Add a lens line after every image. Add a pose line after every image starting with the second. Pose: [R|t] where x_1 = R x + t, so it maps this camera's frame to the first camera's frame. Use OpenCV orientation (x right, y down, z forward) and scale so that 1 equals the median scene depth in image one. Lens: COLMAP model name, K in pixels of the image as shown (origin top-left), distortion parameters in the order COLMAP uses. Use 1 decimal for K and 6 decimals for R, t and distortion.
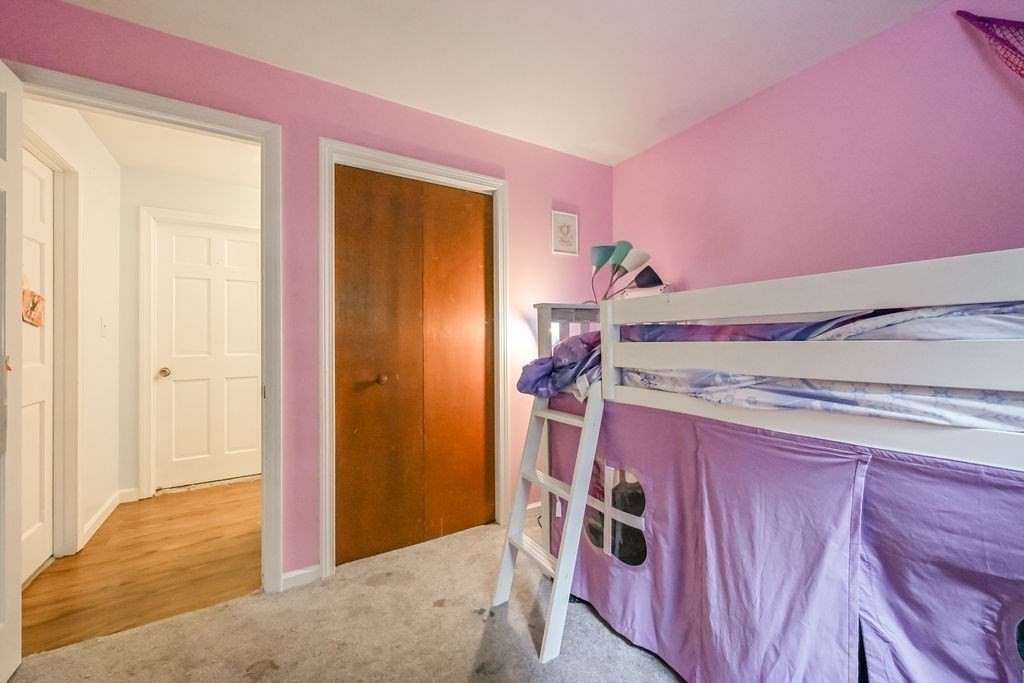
lens RADIAL K [[410.3, 0, 510.7], [0, 410.3, 339.3], [0, 0, 1]] dist [-0.012660, 0.001411]
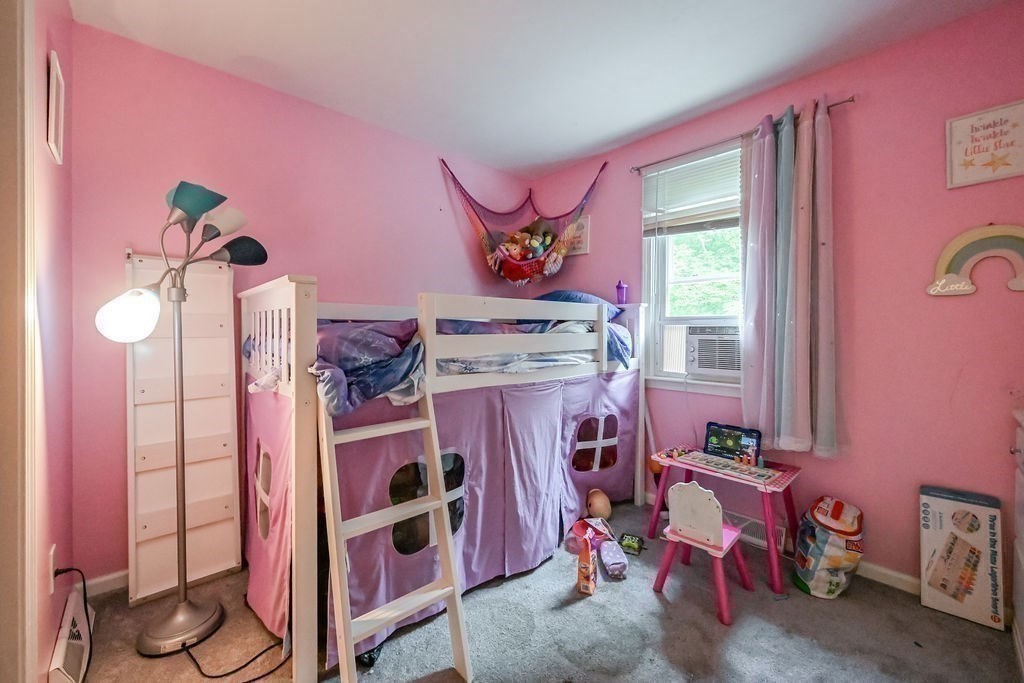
lens RADIAL K [[410.3, 0, 509.6], [0, 410.3, 335.7], [0, 0, 1]] dist [-0.012660, 0.001411]
pose [[-0.205011, -0.008444, 0.978723, -0.982671], [-0.002013, 0.999964, 0.008206, -0.000315], [-0.978758, -0.000288, -0.205021, 1.286080]]
